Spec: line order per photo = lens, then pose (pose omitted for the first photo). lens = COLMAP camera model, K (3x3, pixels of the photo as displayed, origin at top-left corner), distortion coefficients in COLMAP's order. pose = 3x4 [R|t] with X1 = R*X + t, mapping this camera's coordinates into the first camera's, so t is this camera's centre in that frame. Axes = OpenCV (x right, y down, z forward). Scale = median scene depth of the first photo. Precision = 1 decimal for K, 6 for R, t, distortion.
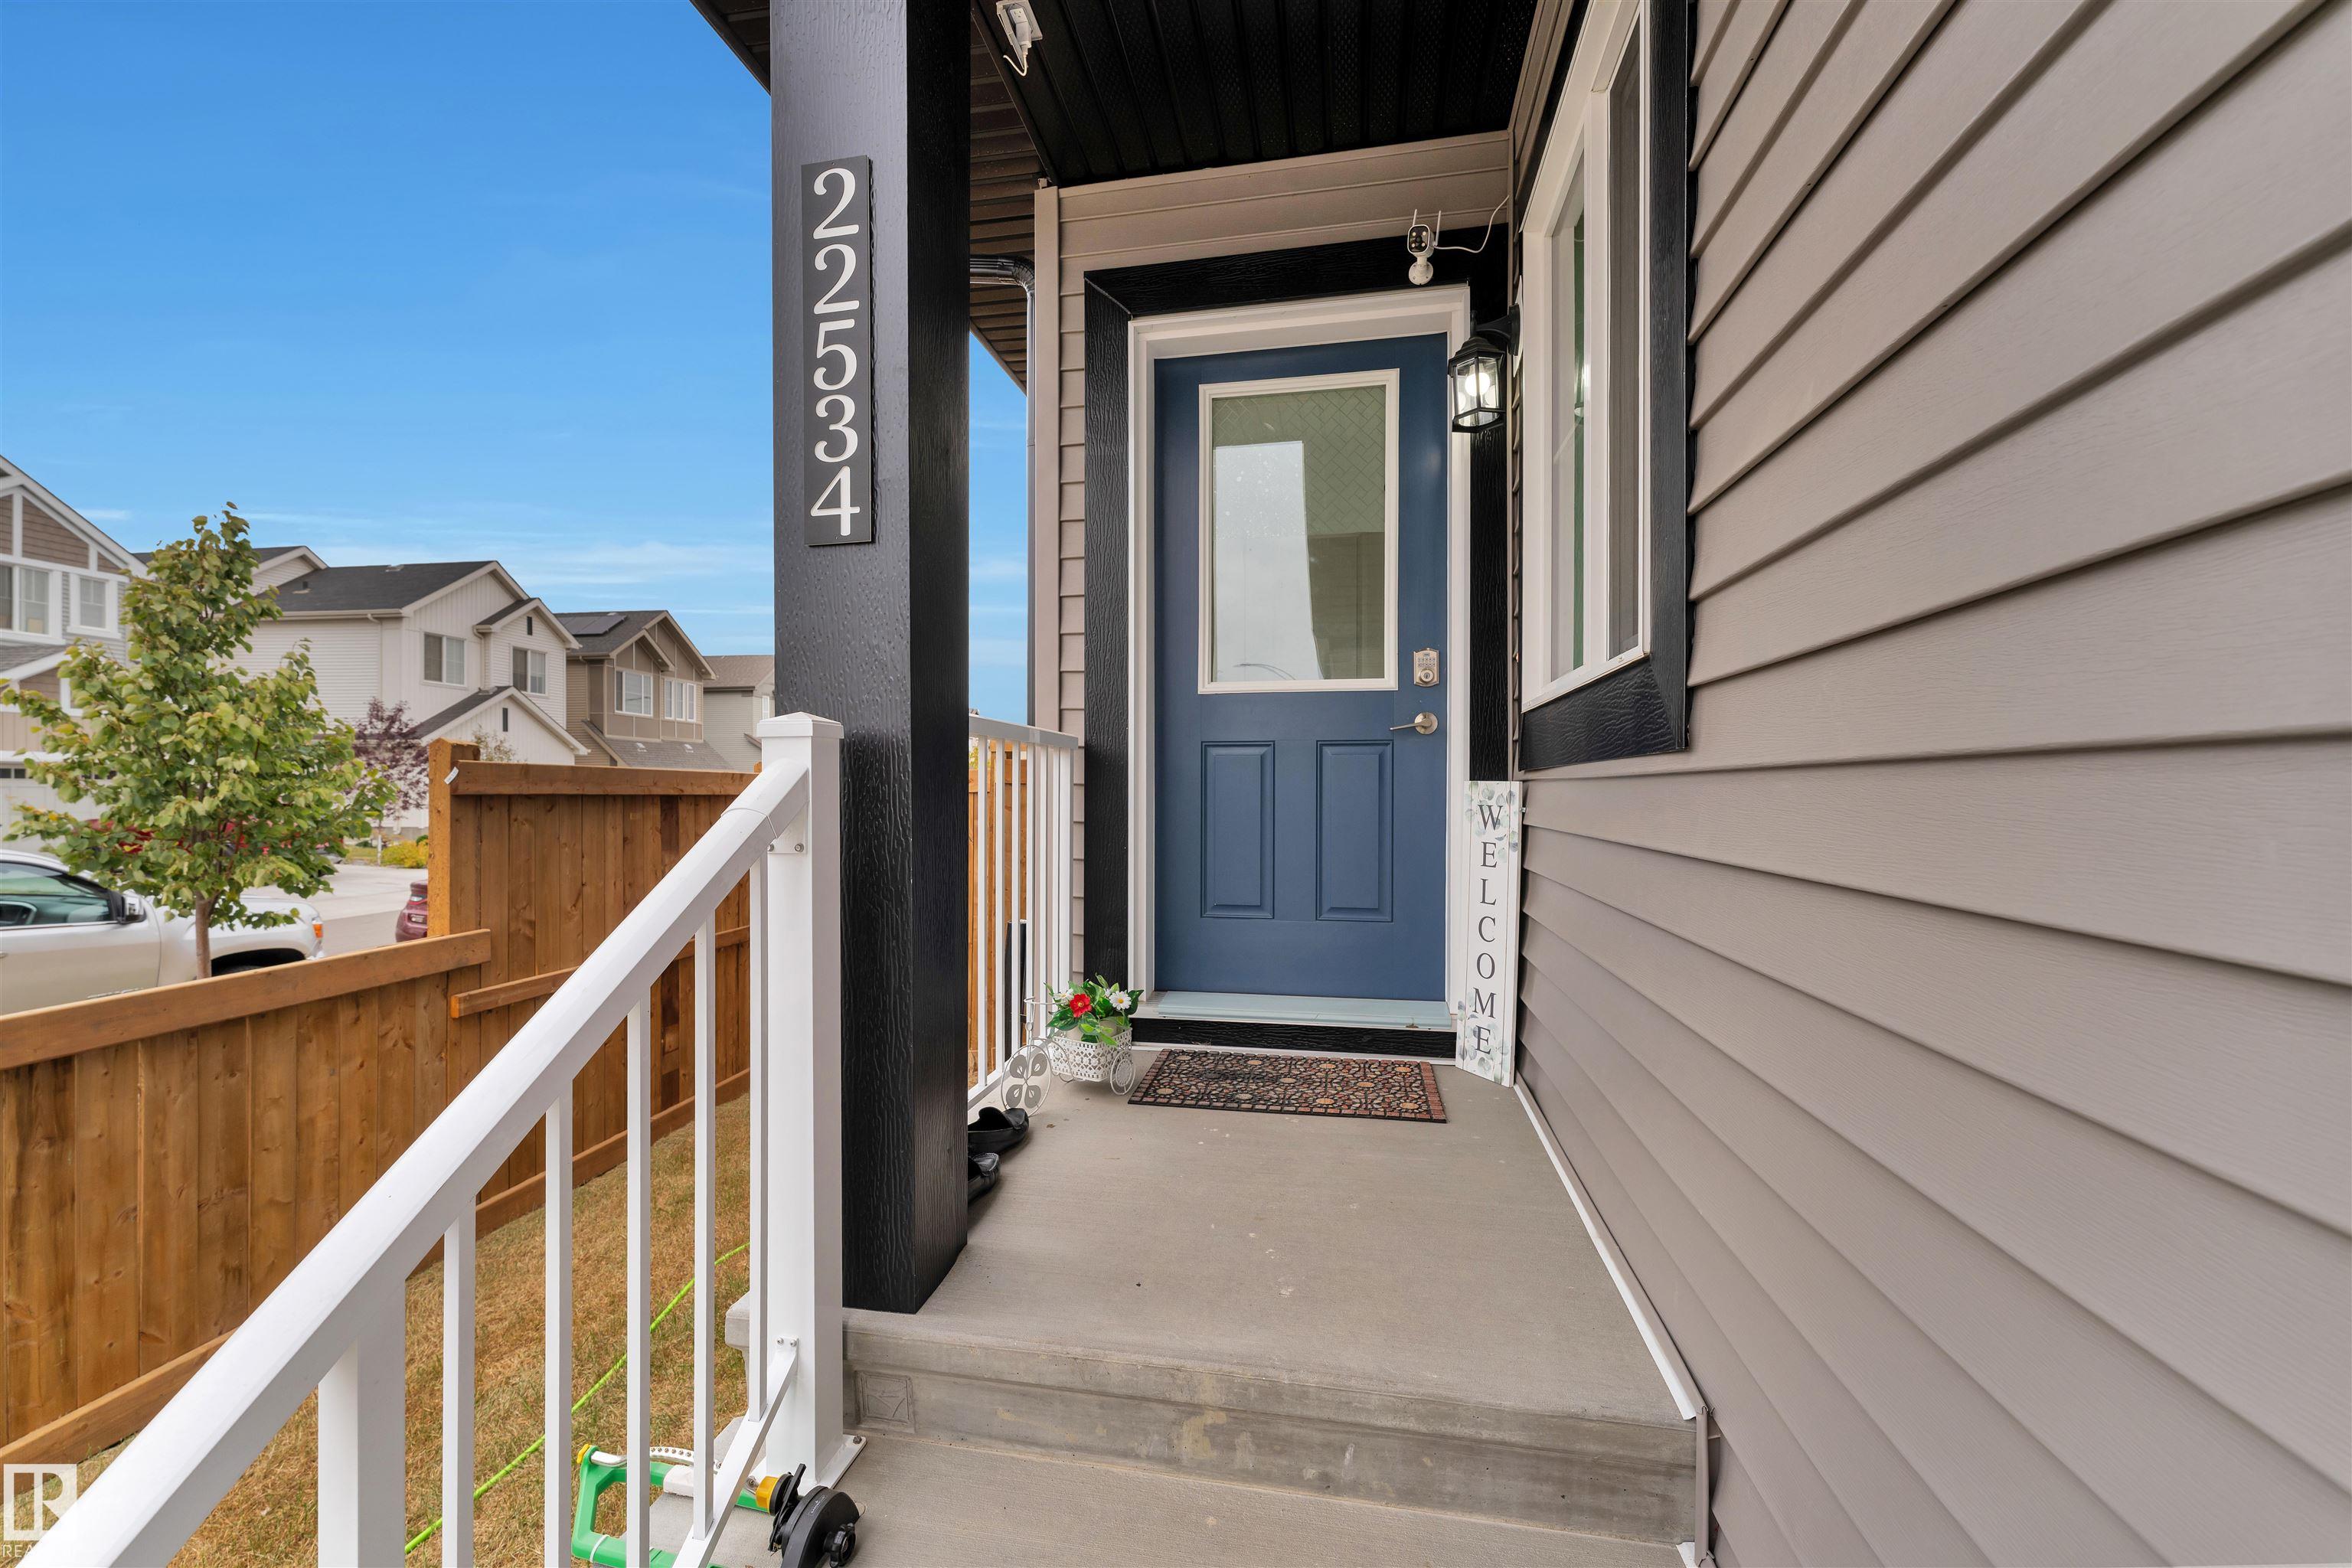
lens RADIAL K [[963.5, 0, 1172.6], [0, 963.5, 795.9], [0, 0, 1]] dist [-0.002080, -0.000162]
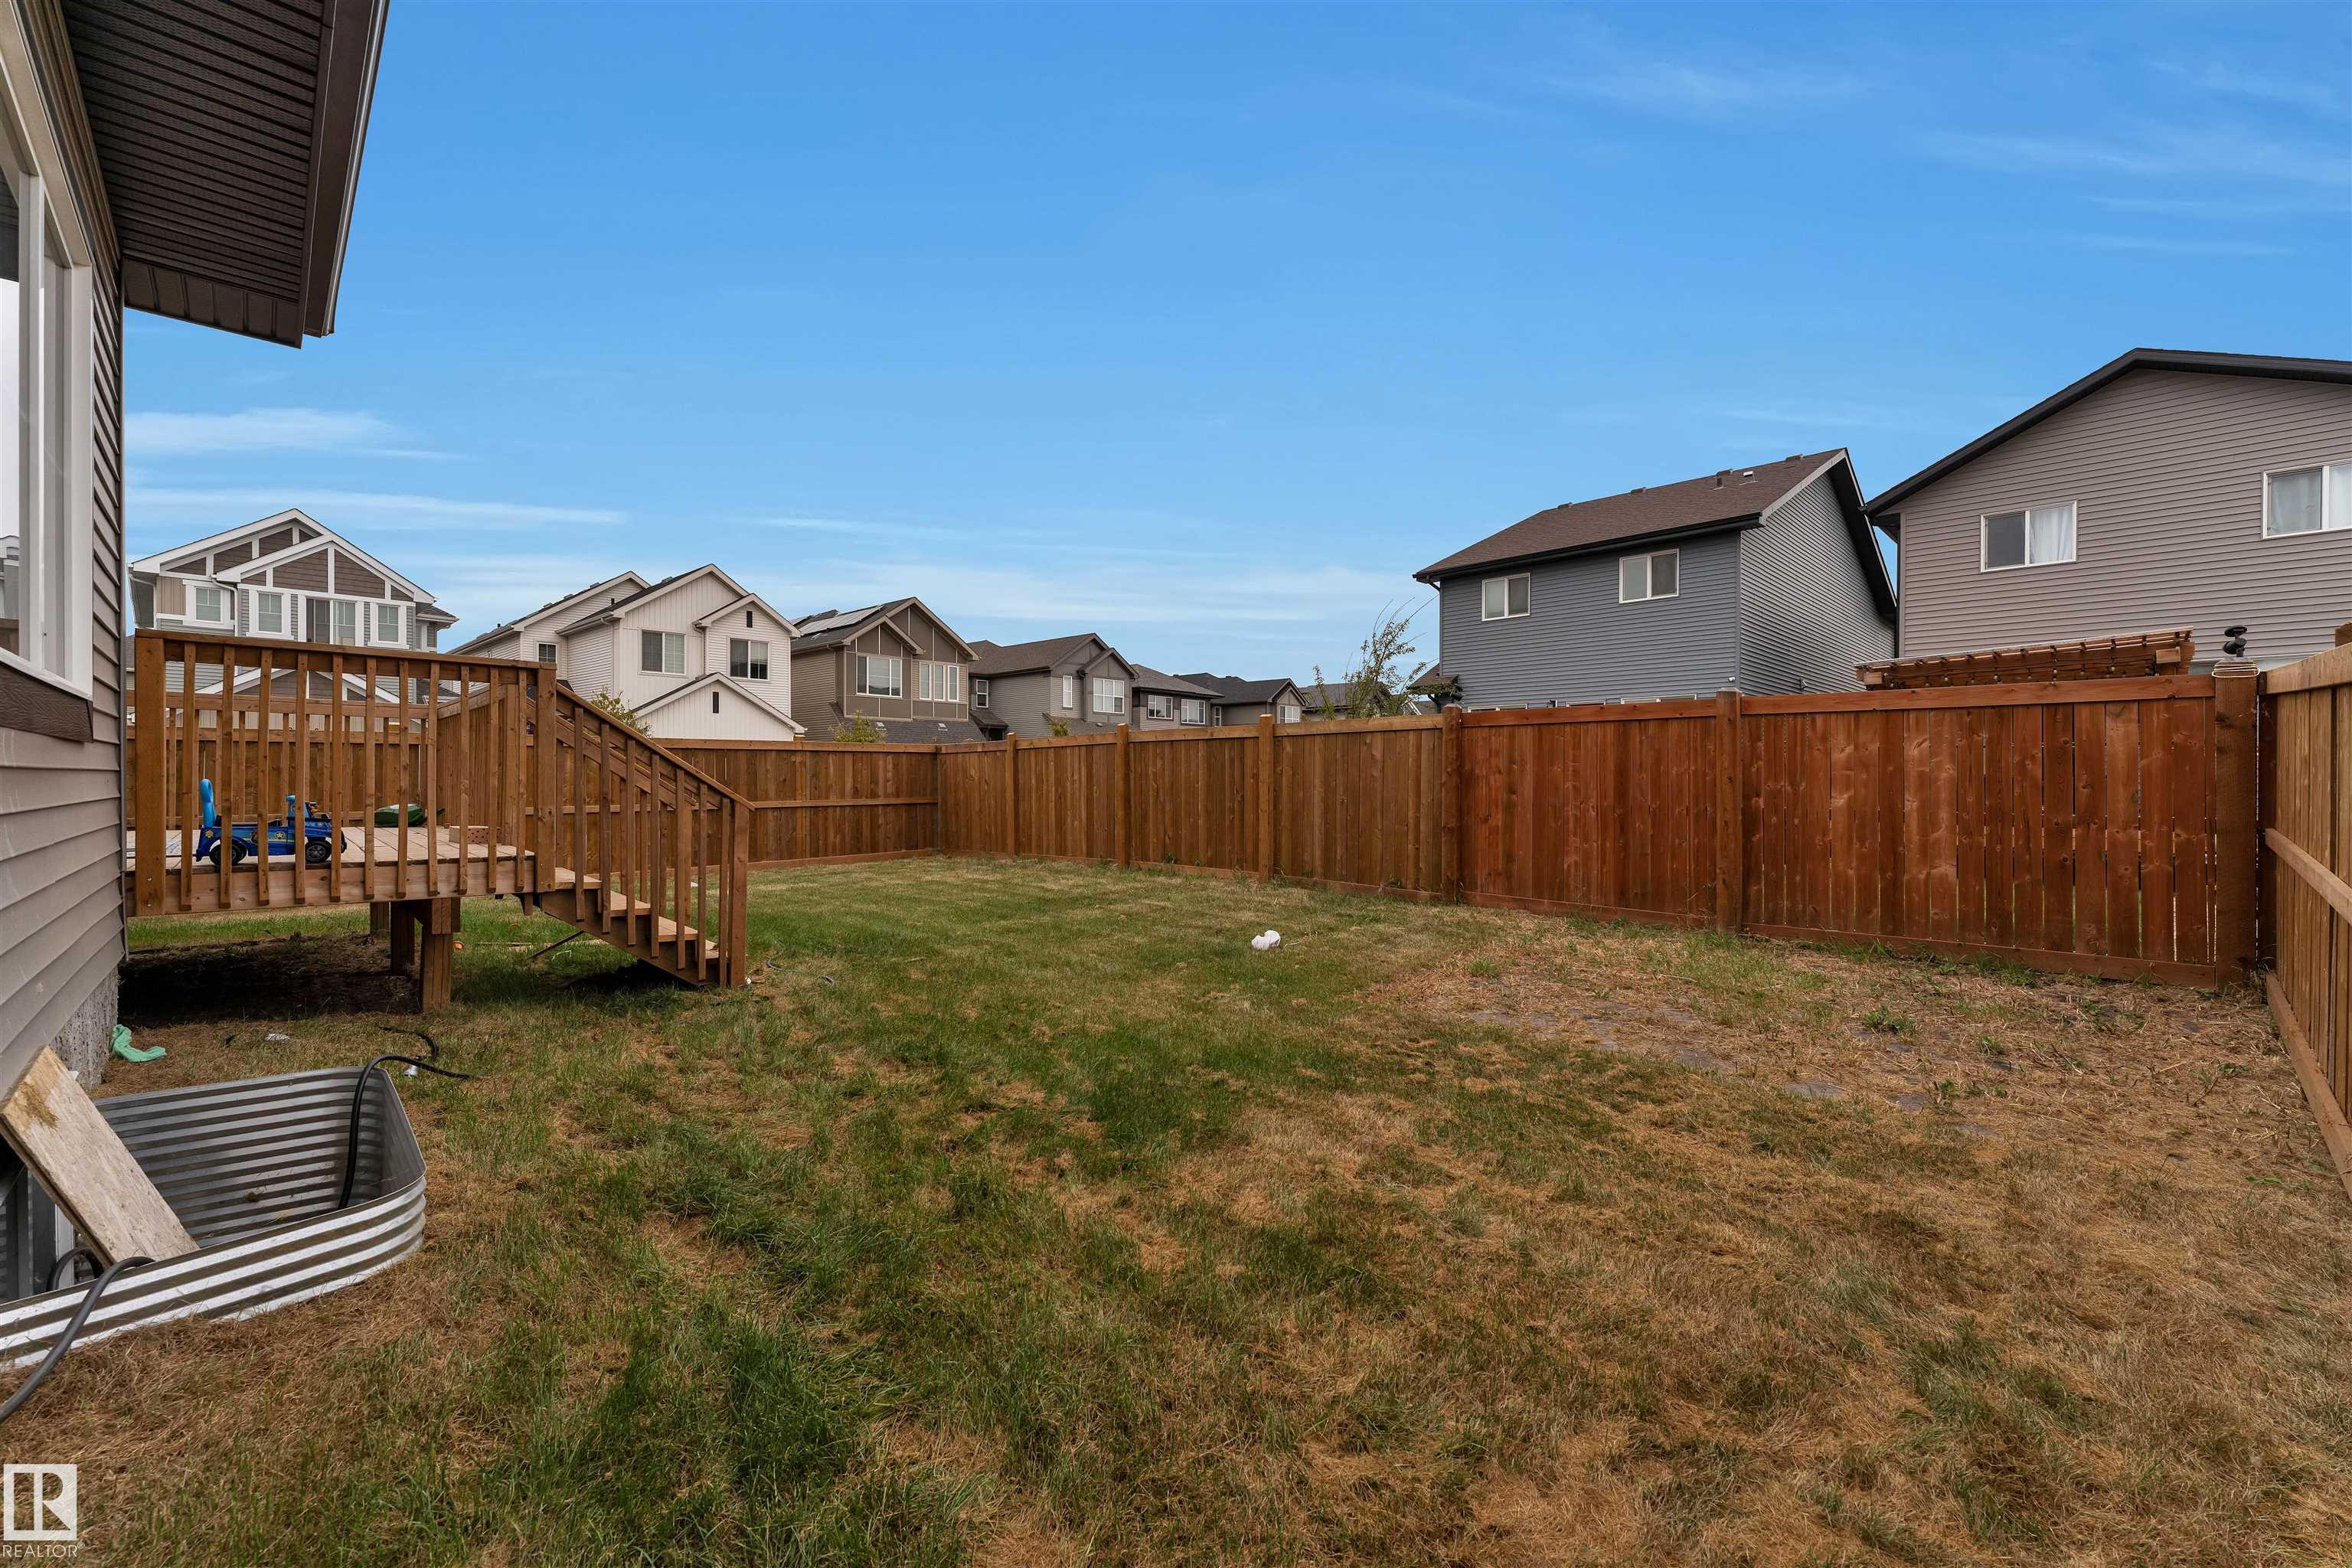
lens RADIAL K [[963.5, 0, 1181.0], [0, 963.5, 782.8], [0, 0, 1]] dist [-0.002080, -0.000162]
pose [[0.812014, 0.008979, -0.583570, 0.418842], [-0.008947, 0.999956, 0.002936, 0.007441], [0.583570, 0.002837, 0.812058, 0.395600]]
